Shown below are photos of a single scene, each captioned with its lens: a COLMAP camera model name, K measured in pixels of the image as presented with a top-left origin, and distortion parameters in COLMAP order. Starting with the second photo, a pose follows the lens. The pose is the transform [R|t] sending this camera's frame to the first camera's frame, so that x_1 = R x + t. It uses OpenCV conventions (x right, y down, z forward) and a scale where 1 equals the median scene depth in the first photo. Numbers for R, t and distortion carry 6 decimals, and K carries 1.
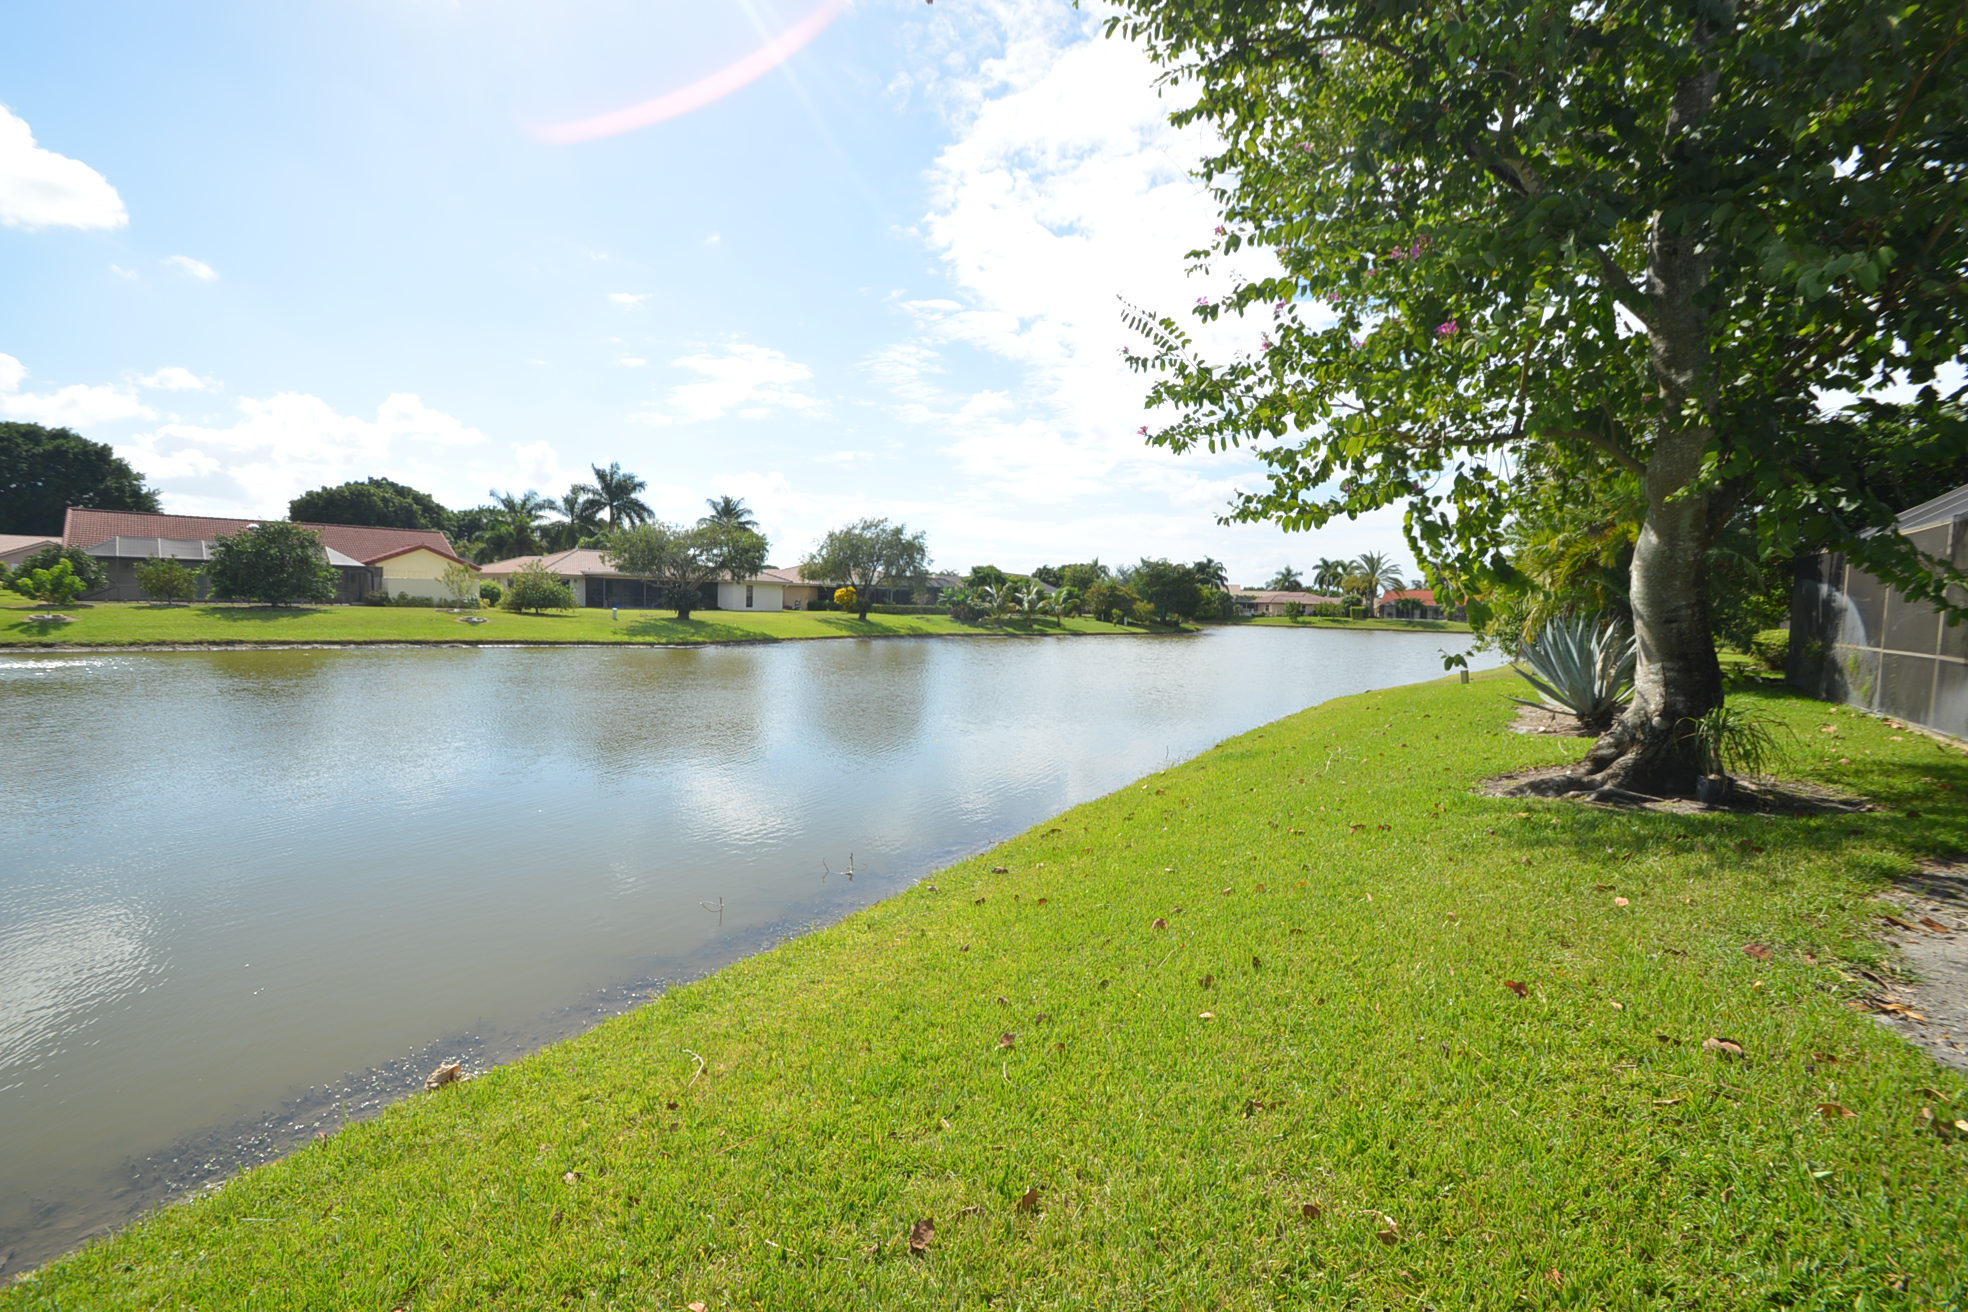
lens RADIAL K [[869.9, 0, 989.2], [0, 869.9, 636.2], [0, 0, 1]] dist [0.009019, -0.013749]
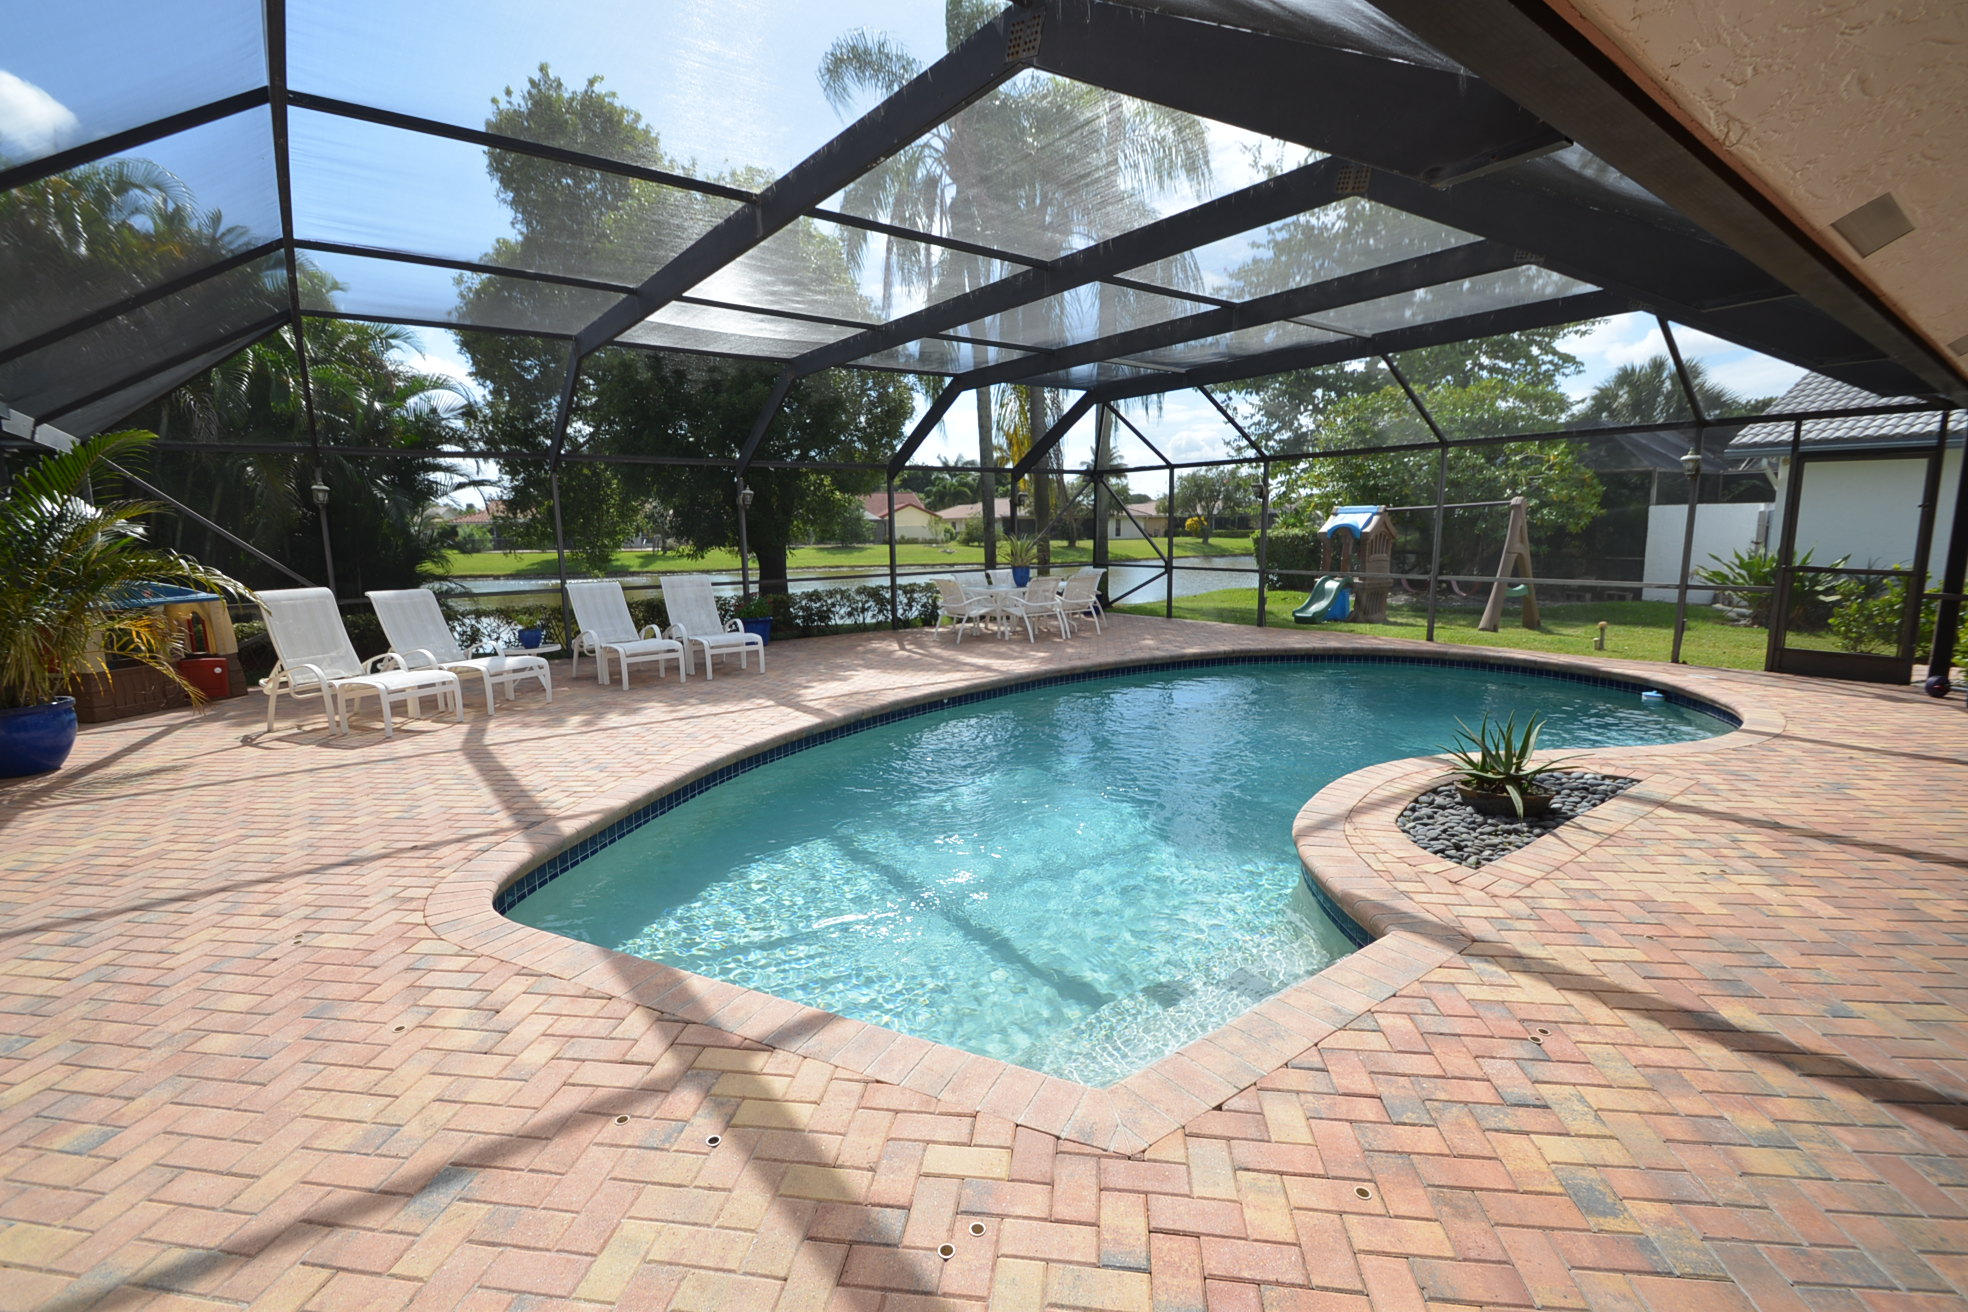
lens RADIAL K [[869.9, 0, 968.2], [0, 869.9, 645.2], [0, 0, 1]] dist [0.009019, -0.013749]
pose [[0.906691, 0.014869, -0.421534, 0.078320], [0.023770, 0.995989, 0.086261, 0.011795], [0.421126, -0.088232, 0.902700, -0.304005]]
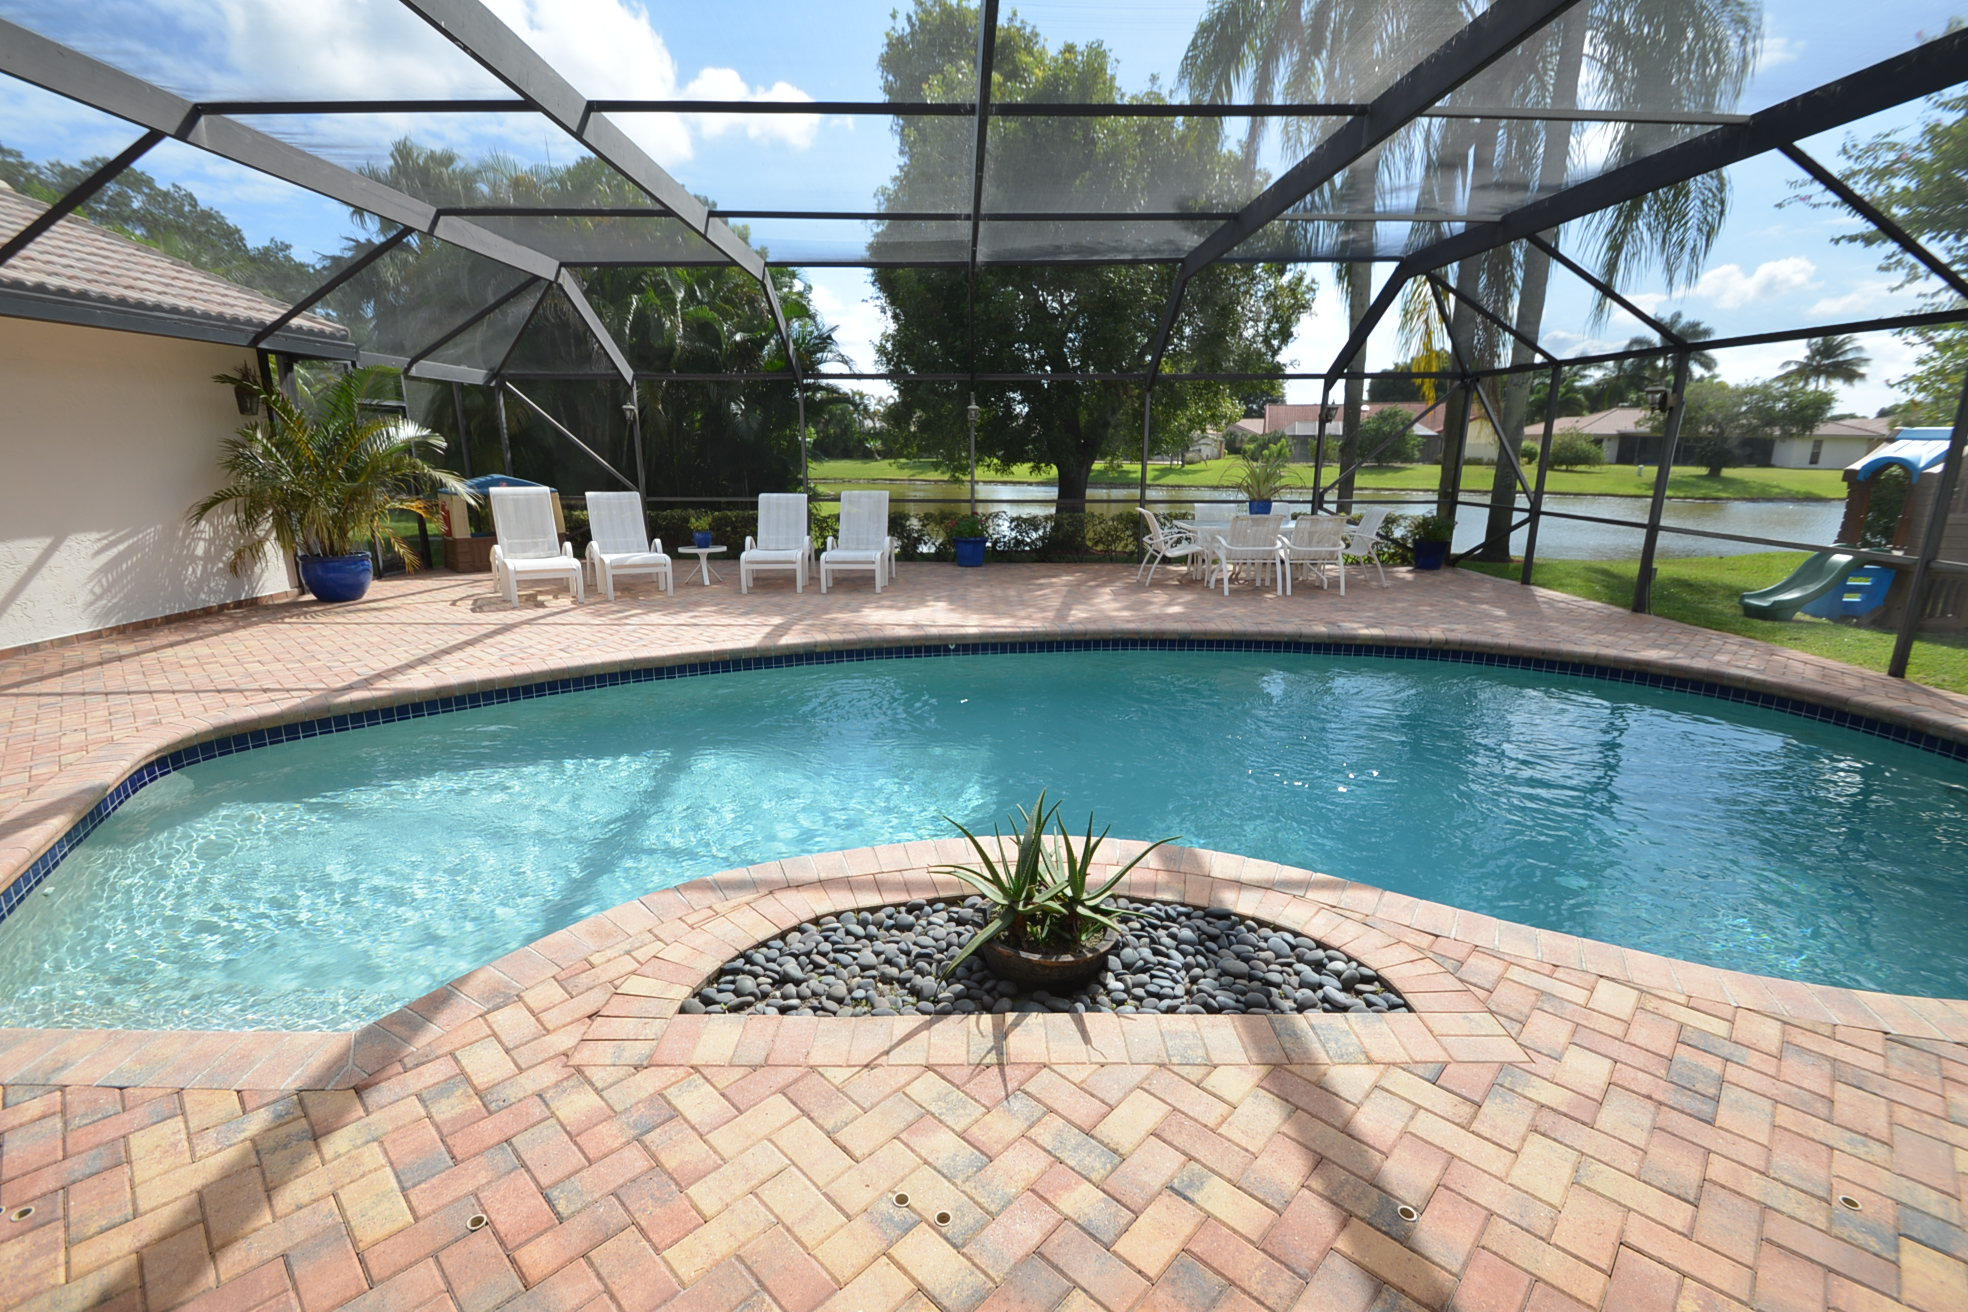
lens RADIAL K [[869.9, 0, 976.7], [0, 869.9, 648.6], [0, 0, 1]] dist [0.009019, -0.013749]
pose [[0.484164, 0.173889, -0.857524, 0.124369], [-0.024114, 0.982333, 0.185583, 0.009659], [0.874645, -0.069174, 0.479803, -0.238467]]
